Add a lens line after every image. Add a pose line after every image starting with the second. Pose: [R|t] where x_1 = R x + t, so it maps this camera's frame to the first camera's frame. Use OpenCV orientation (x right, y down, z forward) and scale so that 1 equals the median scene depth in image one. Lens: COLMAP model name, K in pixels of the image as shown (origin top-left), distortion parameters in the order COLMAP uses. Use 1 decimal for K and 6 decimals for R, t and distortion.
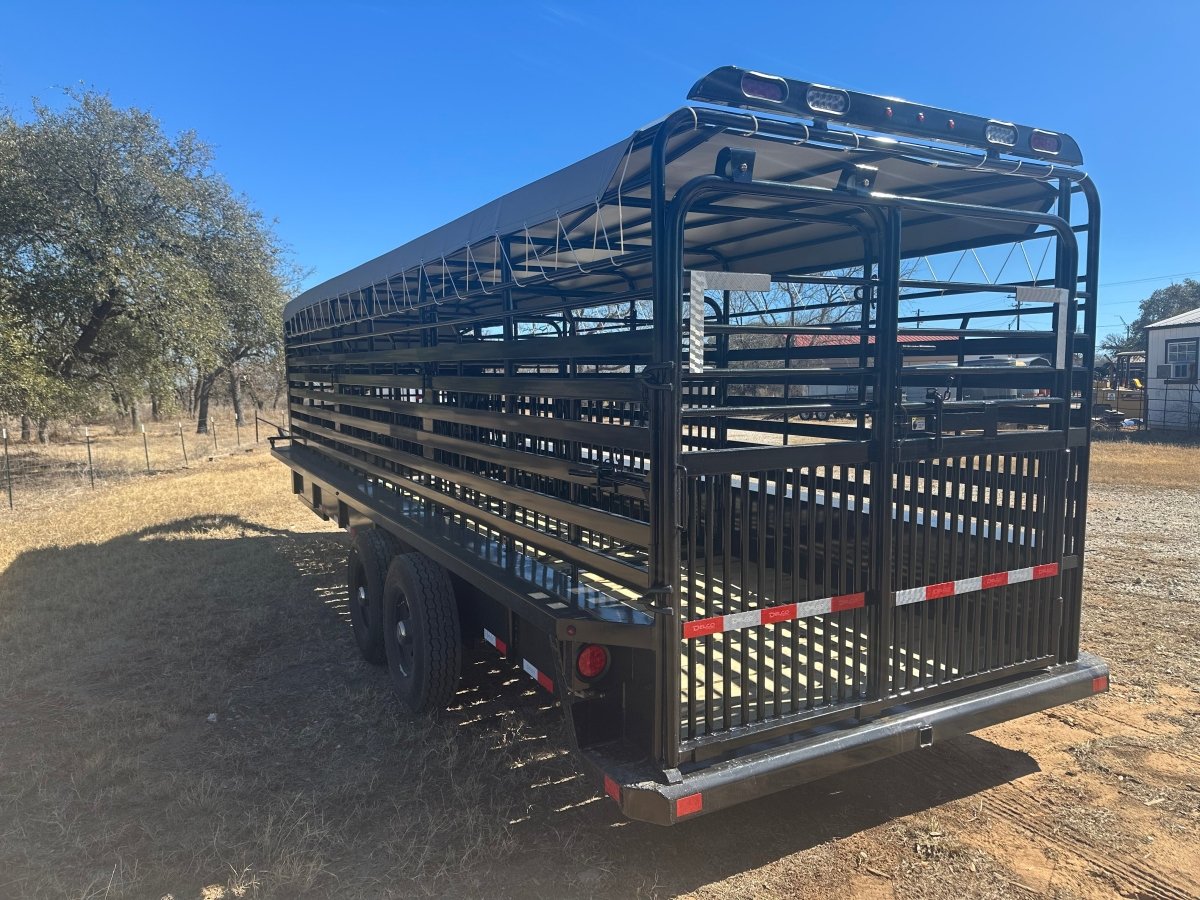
lens RADIAL K [[848.8, 0, 595.2], [0, 848.8, 435.9], [0, 0, 1]] dist [0.006590, -0.004520]
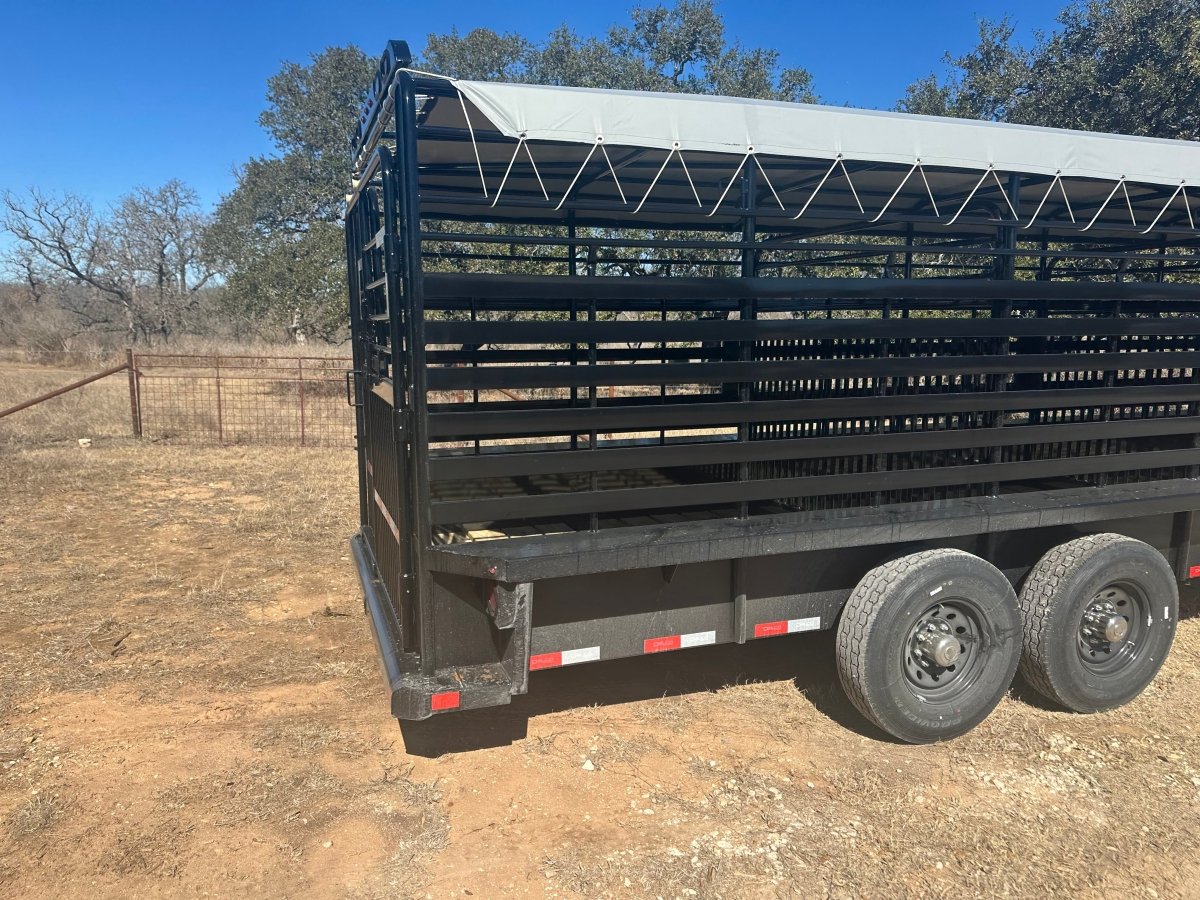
lens RADIAL K [[837.4, 0, 597.5], [0, 837.4, 450.3], [0, 0, 1]] dist [0.129152, -0.195198]
pose [[-0.140242, 0.152715, -0.978269, 1.319874], [-0.077021, 0.983357, 0.164551, -0.097706], [0.987117, 0.098424, -0.126146, 1.257953]]
